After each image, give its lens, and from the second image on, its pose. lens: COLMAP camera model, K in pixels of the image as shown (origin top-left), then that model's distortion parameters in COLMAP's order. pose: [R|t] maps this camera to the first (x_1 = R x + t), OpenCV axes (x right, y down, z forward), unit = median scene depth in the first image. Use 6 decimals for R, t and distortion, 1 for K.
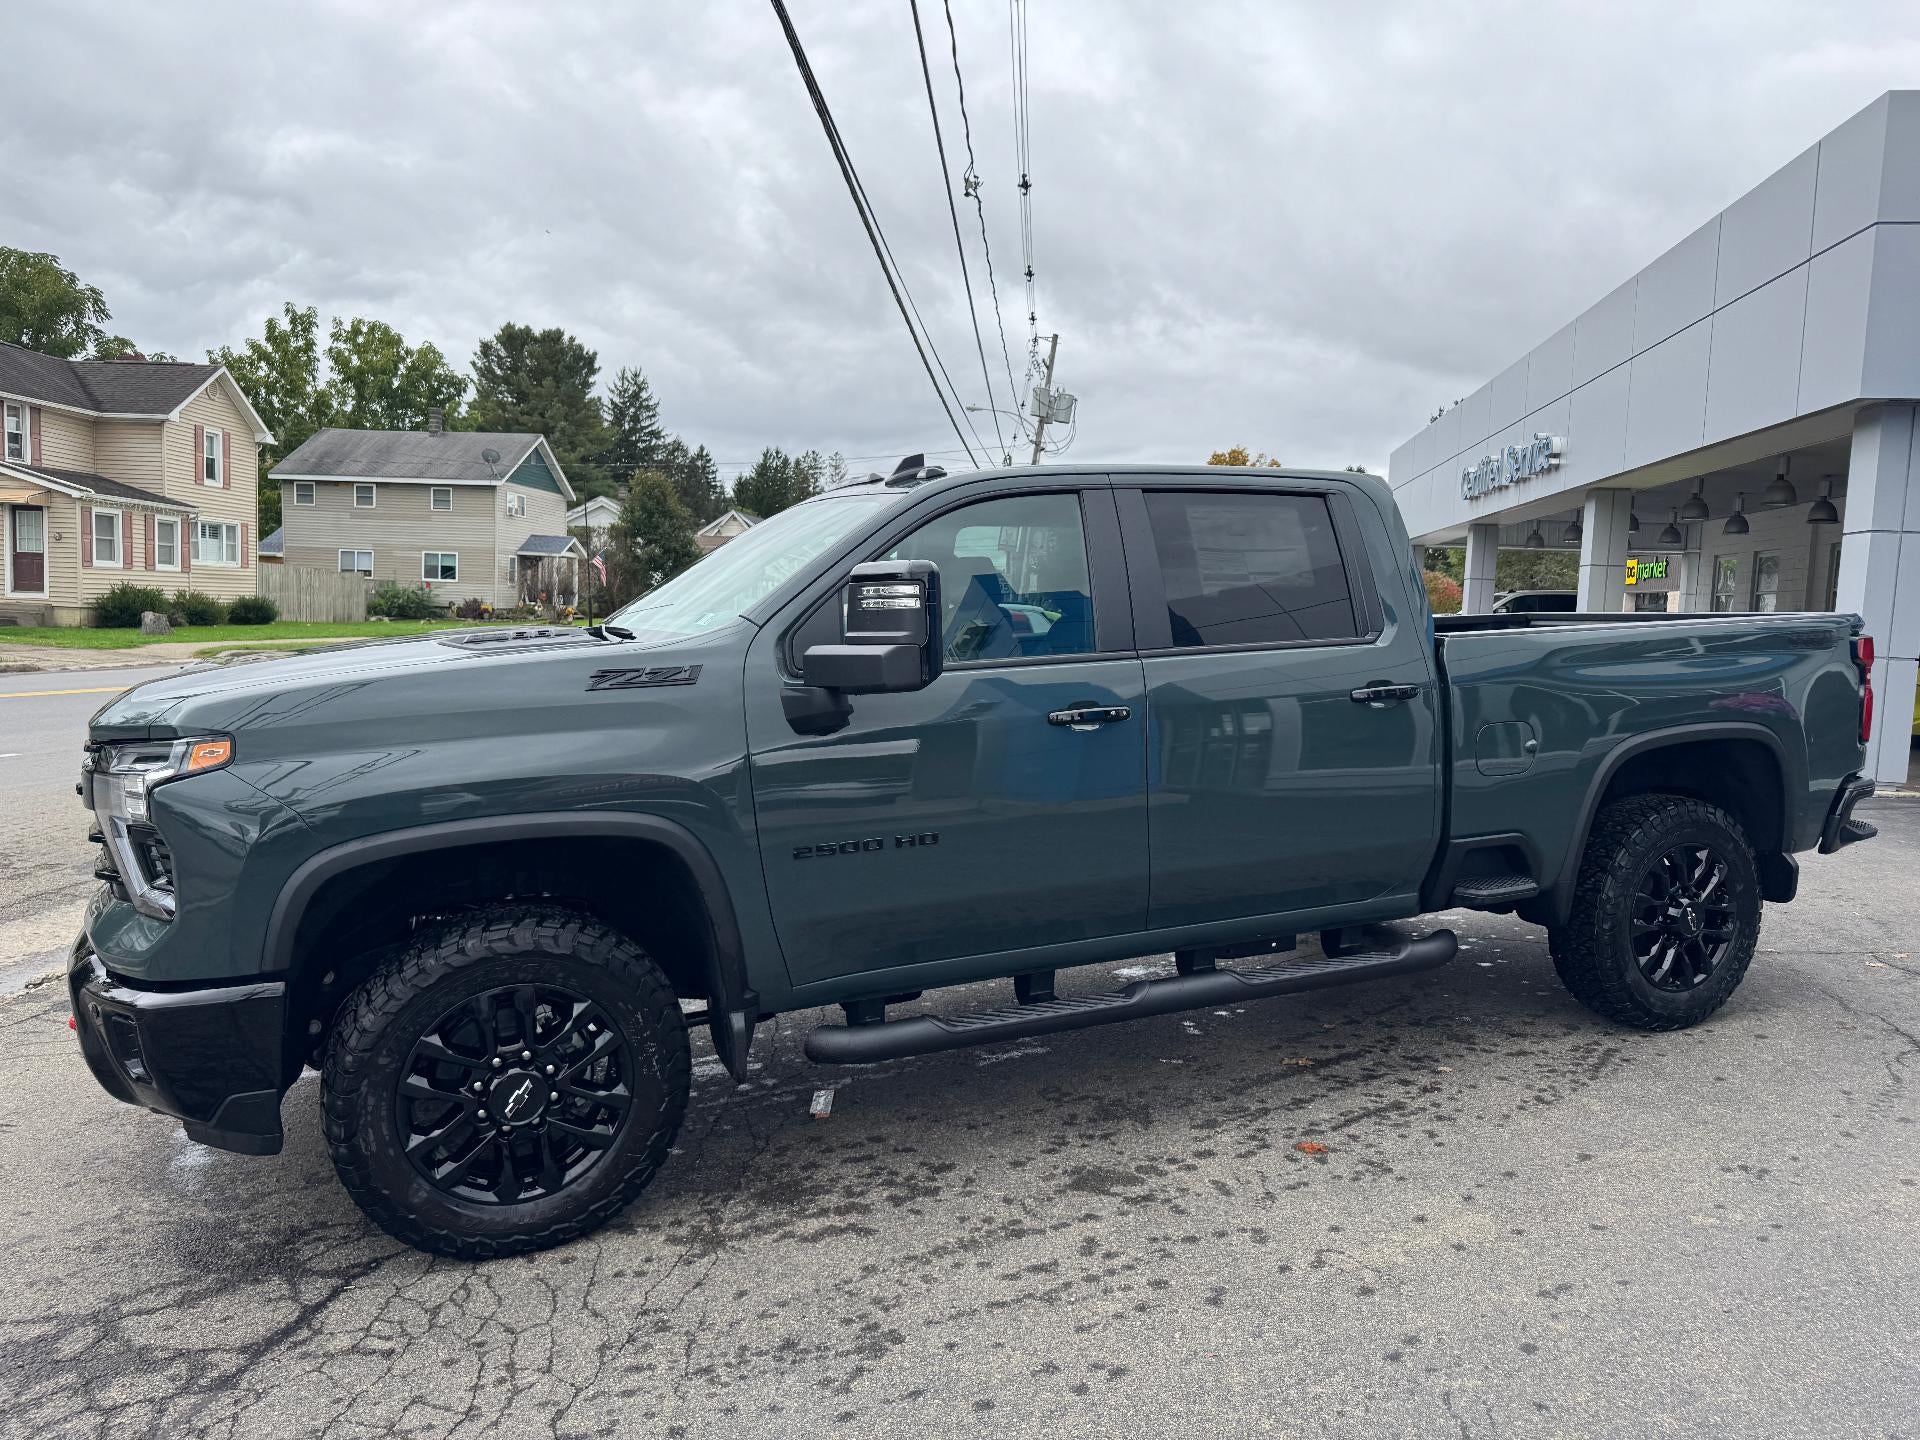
lens RADIAL K [[1350.6, 0, 974.3], [0, 1350.6, 734.4], [0, 0, 1]] dist [0.035604, -0.041058]
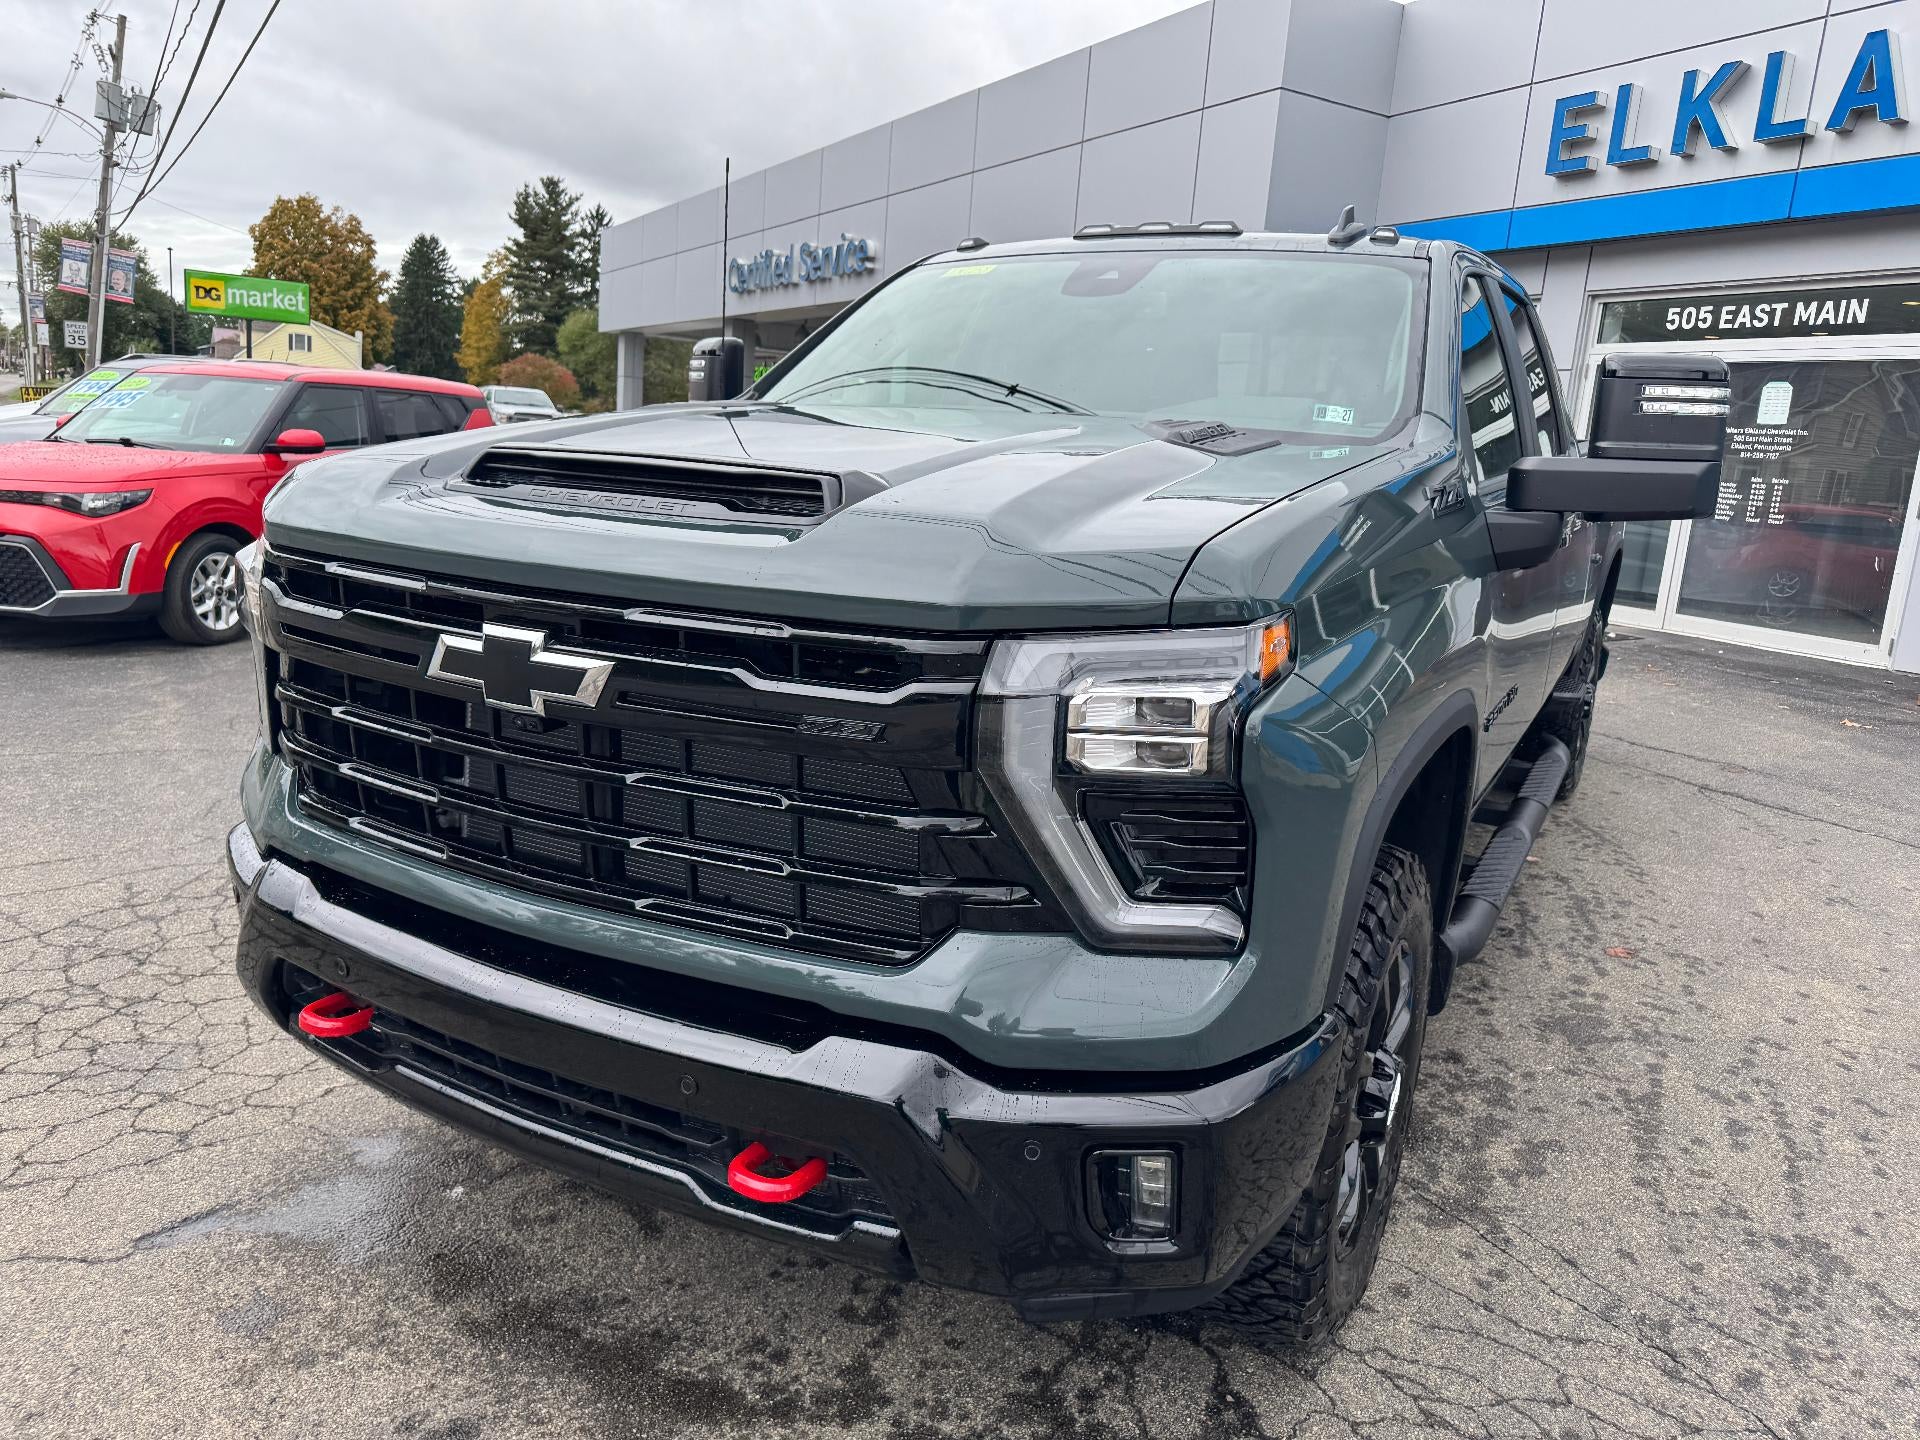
lens RADIAL K [[1350.6, 0, 972.4], [0, 1350.6, 726.8], [0, 0, 1]] dist [0.035604, -0.041058]
pose [[0.794165, -0.094951, 0.600239, -0.732413], [0.006556, 0.988999, 0.147775, -0.025371], [-0.607667, -0.113423, 0.786051, 0.478565]]
